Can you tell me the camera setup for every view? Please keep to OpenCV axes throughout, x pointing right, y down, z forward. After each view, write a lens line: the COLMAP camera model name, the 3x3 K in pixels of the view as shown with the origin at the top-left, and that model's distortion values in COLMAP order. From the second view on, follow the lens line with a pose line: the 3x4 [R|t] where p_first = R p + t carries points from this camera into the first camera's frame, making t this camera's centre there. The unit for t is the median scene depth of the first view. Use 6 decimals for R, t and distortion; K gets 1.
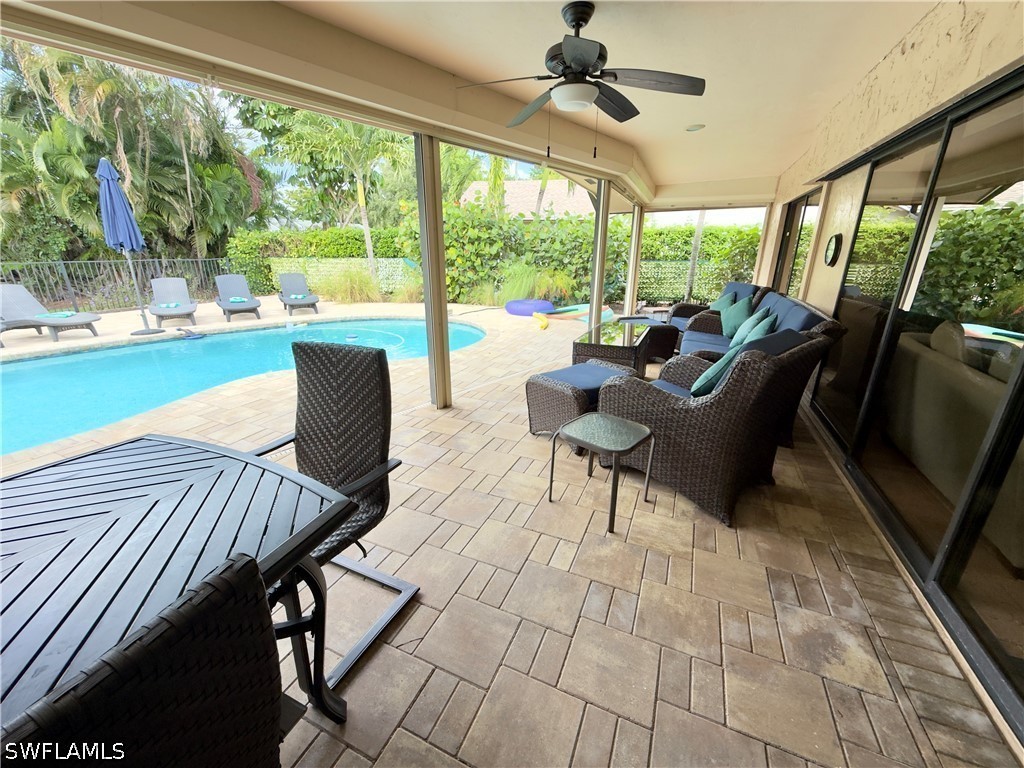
lens RADIAL K [[406.7, 0, 508.5], [0, 406.7, 386.4], [0, 0, 1]] dist [0.000893, -0.000127]
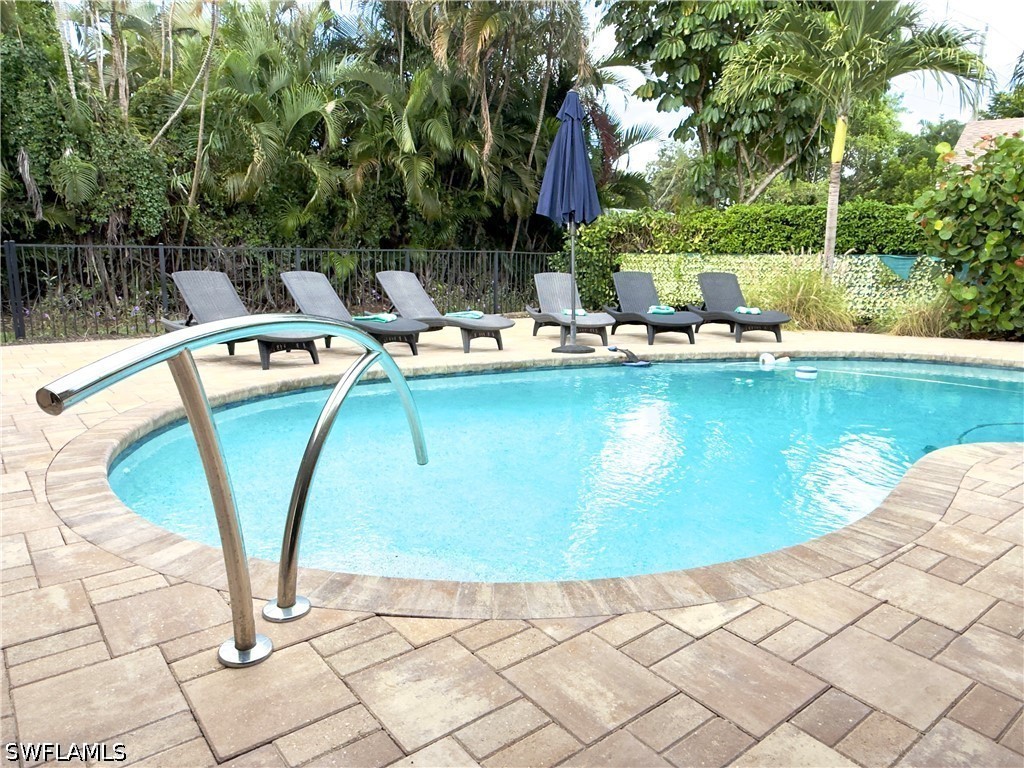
lens RADIAL K [[690.5, 0, 512.0], [0, 690.5, 384.0], [0, 0, 1]] dist [0.002118, -0.019841]
pose [[0.890779, 0.092836, -0.444854, -0.340912], [-0.156898, 0.981544, -0.109336, 0.033706], [0.426493, 0.167191, 0.888904, 0.018488]]
